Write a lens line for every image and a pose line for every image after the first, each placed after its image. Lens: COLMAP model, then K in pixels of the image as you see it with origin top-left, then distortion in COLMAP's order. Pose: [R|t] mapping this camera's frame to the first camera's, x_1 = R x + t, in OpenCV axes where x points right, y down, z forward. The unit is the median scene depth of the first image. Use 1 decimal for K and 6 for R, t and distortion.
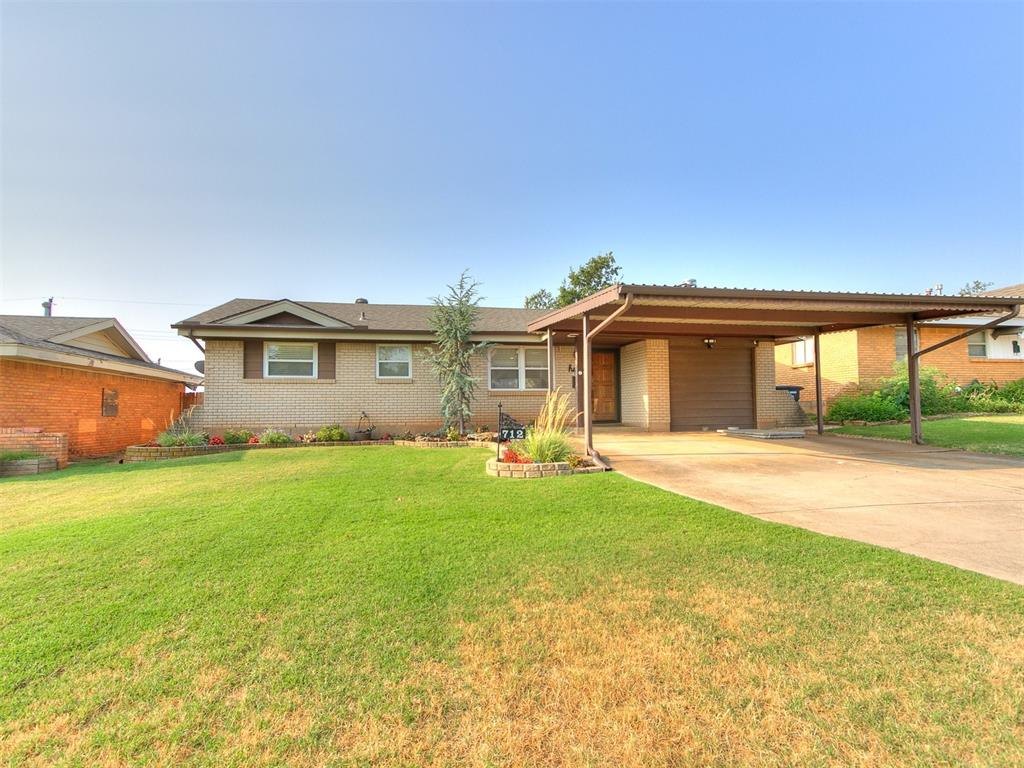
lens RADIAL K [[551.1, 0, 512.0], [0, 551.1, 384.0], [0, 0, 1]] dist [0.027381, 0.000562]
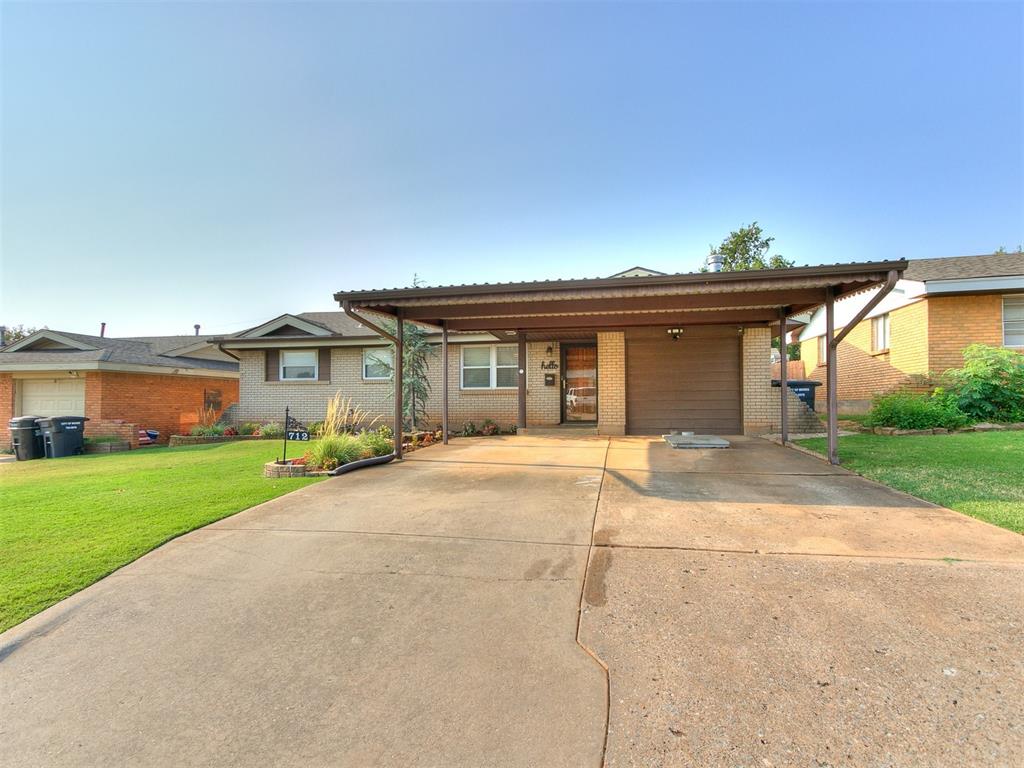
lens RADIAL K [[551.1, 0, 512.0], [0, 551.1, 384.0], [0, 0, 1]] dist [0.027381, 0.000562]
pose [[0.908385, -0.008902, -0.418039, 0.502051], [0.016388, 0.999763, 0.014321, -0.012121], [0.417813, -0.019860, 0.908316, 0.118494]]
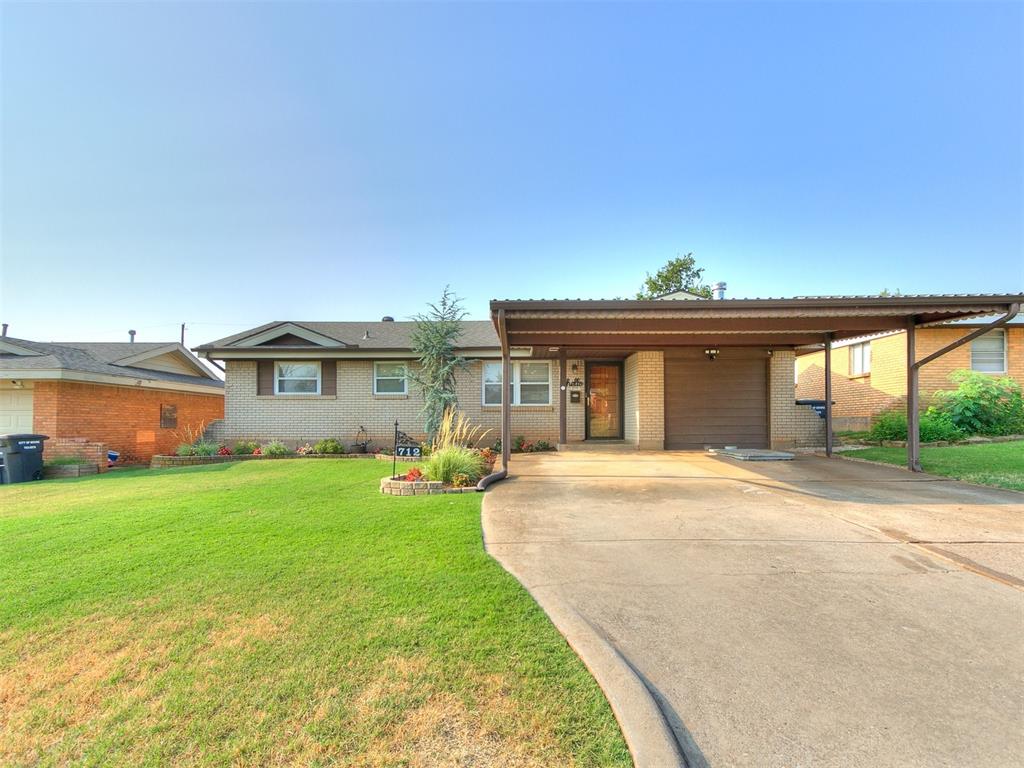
lens RADIAL K [[558.2, 0, 510.2], [0, 558.2, 409.8], [0, 0, 1]] dist [0.028902, 0.000787]
pose [[0.974432, 0.001366, -0.224677, 0.249861], [0.004630, 0.999647, 0.026159, -0.007853], [0.224634, -0.026531, 0.974082, 0.024654]]
